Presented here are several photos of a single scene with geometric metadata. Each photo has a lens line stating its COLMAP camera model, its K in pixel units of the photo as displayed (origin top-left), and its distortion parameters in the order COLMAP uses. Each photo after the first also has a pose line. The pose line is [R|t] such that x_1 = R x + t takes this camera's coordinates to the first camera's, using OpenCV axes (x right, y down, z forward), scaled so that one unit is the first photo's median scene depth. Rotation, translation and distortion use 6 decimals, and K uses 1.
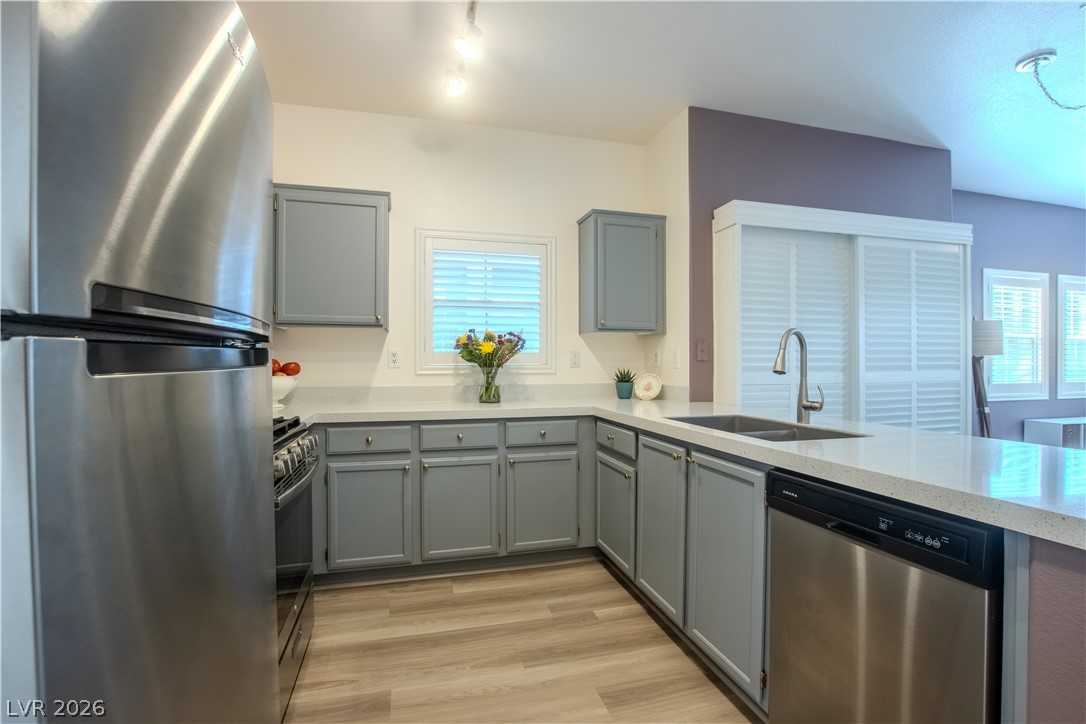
lens RADIAL K [[506.7, 0, 548.6], [0, 506.7, 356.5], [0, 0, 1]] dist [-0.034693, 0.003964]
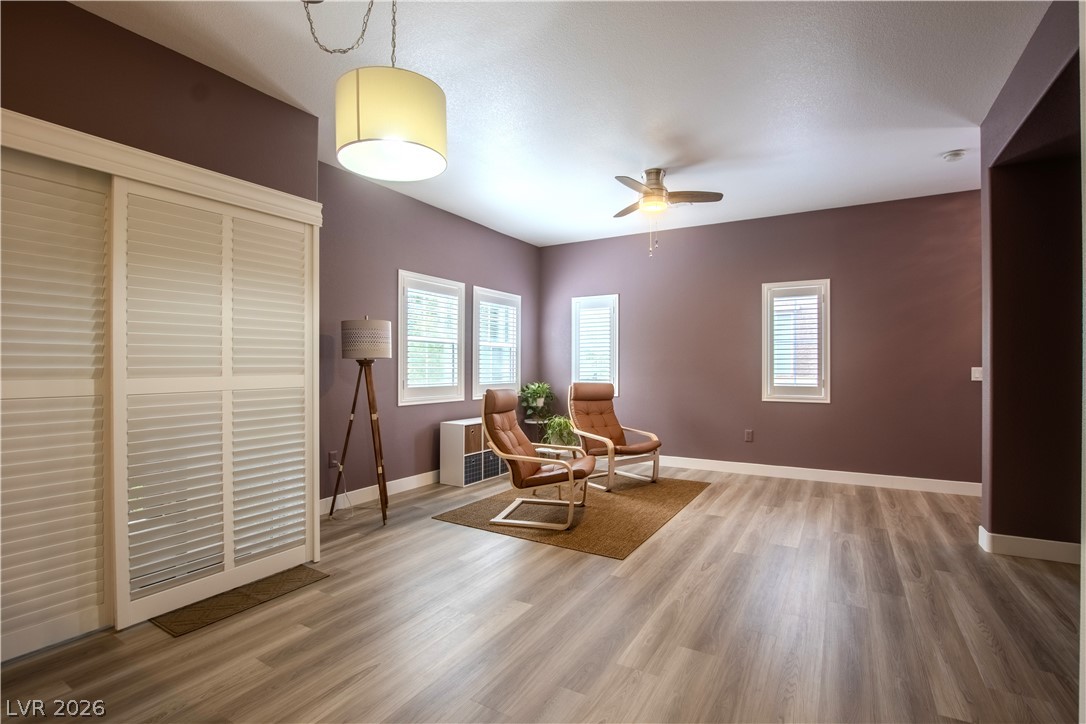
lens RADIAL K [[506.7, 0, 551.6], [0, 506.7, 359.0], [0, 0, 1]] dist [-0.034693, 0.003964]
pose [[0.711120, 0.012284, 0.702963, 0.622060], [-0.010331, 0.999922, -0.007022, 0.003509], [-0.702994, -0.002269, 0.711192, 0.122800]]
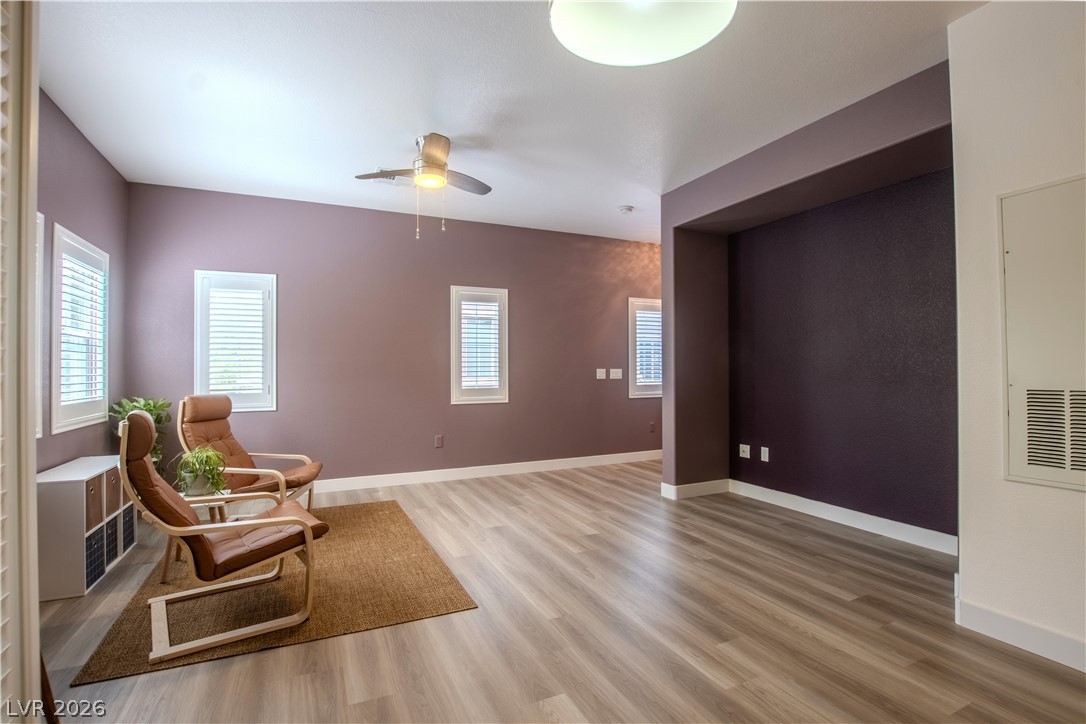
lens RADIAL K [[507.5, 0, 560.4], [0, 507.5, 364.4], [0, 0, 1]] dist [-0.033752, 0.002583]
pose [[-0.190146, 0.011224, 0.981692, 0.589285], [-0.005277, 0.999909, -0.012454, 0.011754], [-0.981742, -0.007548, -0.190069, 0.861976]]
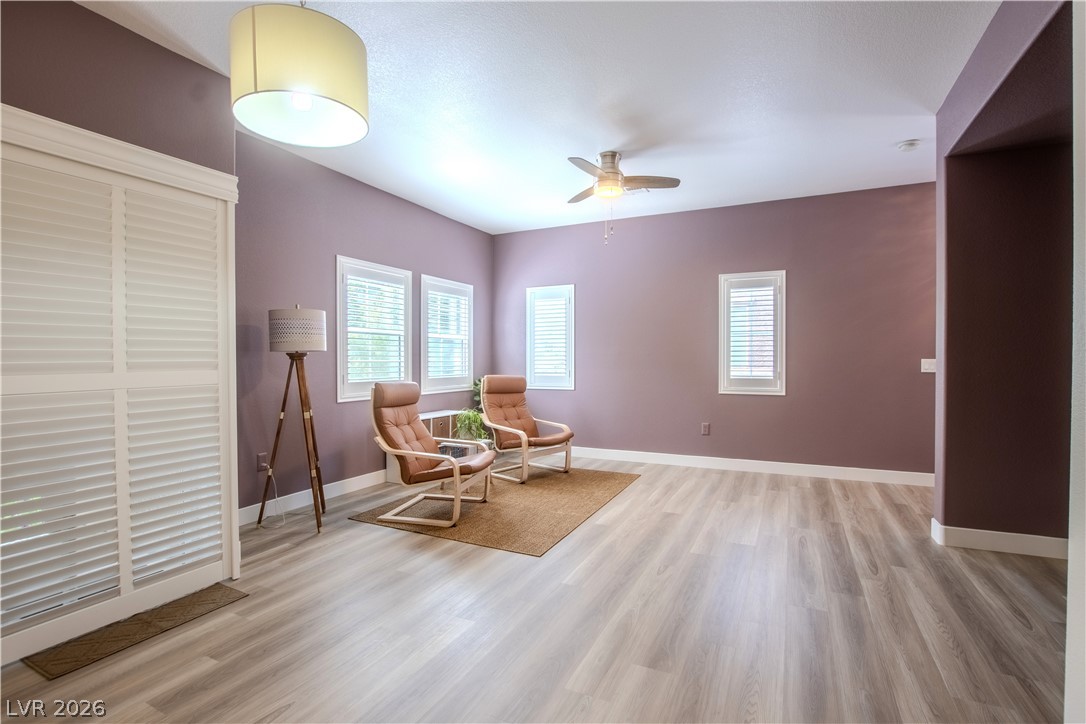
lens RADIAL K [[507.5, 0, 552.7], [0, 507.5, 357.4], [0, 0, 1]] dist [-0.033752, 0.002583]
pose [[0.652008, 0.001871, 0.758210, 0.690814], [-0.007852, 0.999960, 0.004285, 0.002044], [-0.758171, -0.008748, 0.651997, 0.156685]]
